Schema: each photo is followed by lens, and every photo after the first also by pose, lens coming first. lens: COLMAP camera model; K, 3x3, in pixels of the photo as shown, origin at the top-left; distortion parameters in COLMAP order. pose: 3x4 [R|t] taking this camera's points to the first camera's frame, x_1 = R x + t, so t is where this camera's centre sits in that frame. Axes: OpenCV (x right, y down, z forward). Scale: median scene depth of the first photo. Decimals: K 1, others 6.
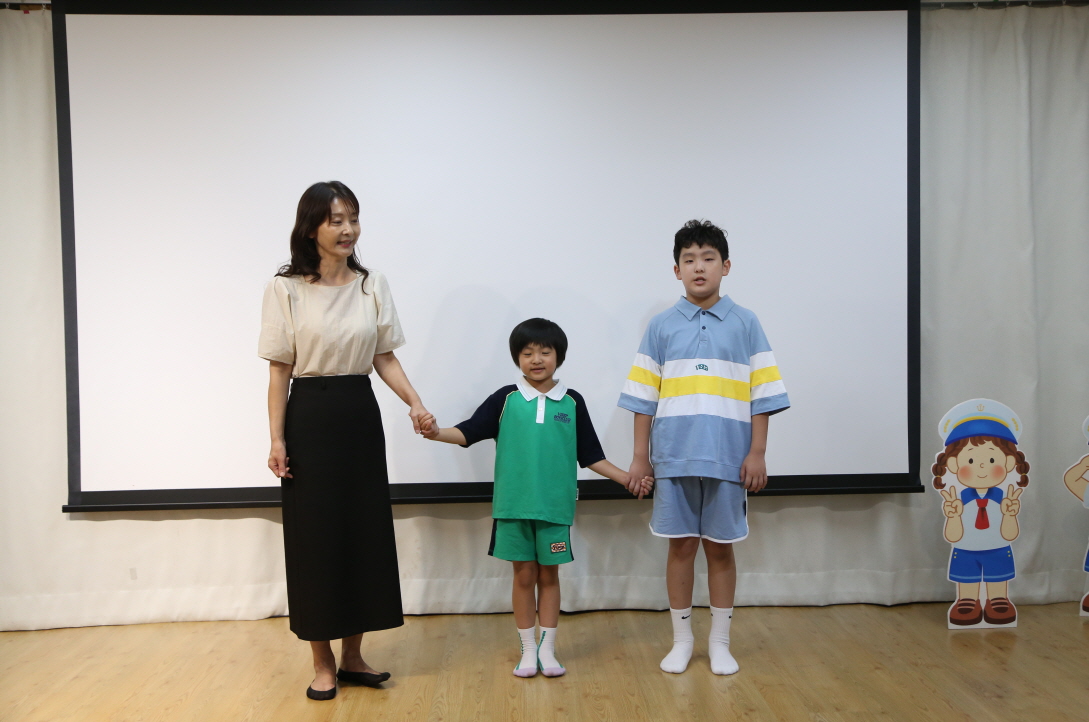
lens RADIAL K [[1210.3, 0, 549.7], [0, 1210.3, 360.6], [0, 0, 1]] dist [0.075035, 0.000000]
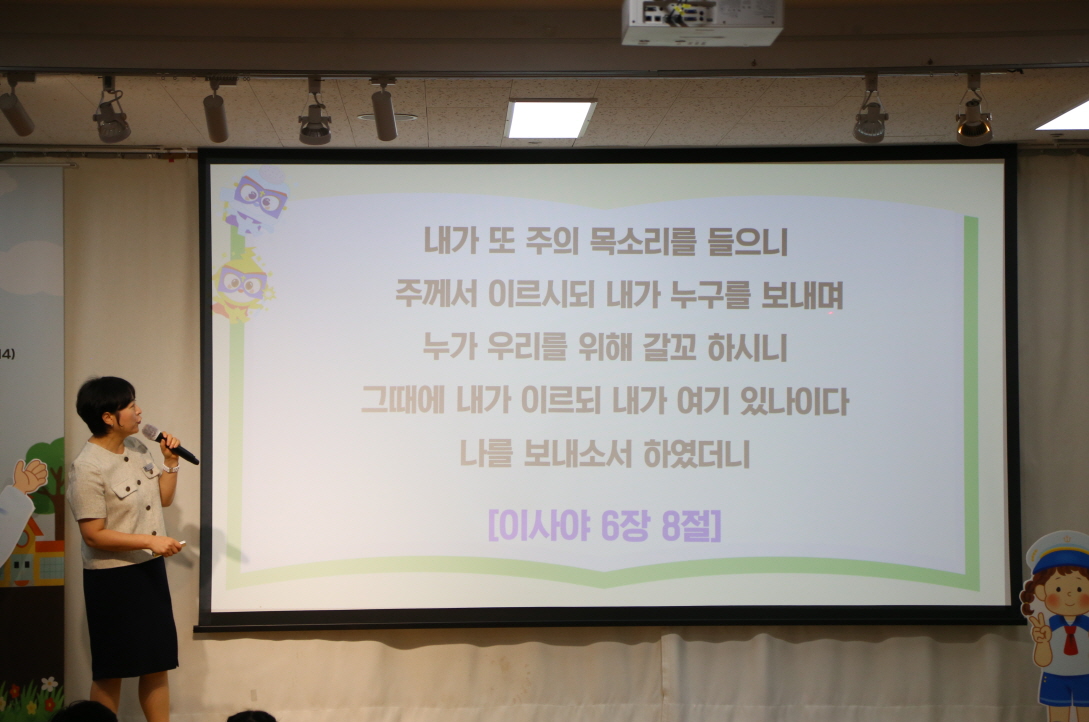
lens RADIAL K [[3002.7, 0, 548.1], [0, 3002.7, 352.5], [0, 0, 1]] dist [0.664487, 0.000000]
pose [[0.999956, 0.007252, -0.005950, -0.083208], [-0.007612, 0.997995, -0.062826, 0.047796], [0.005482, 0.062868, 0.998007, -1.670479]]
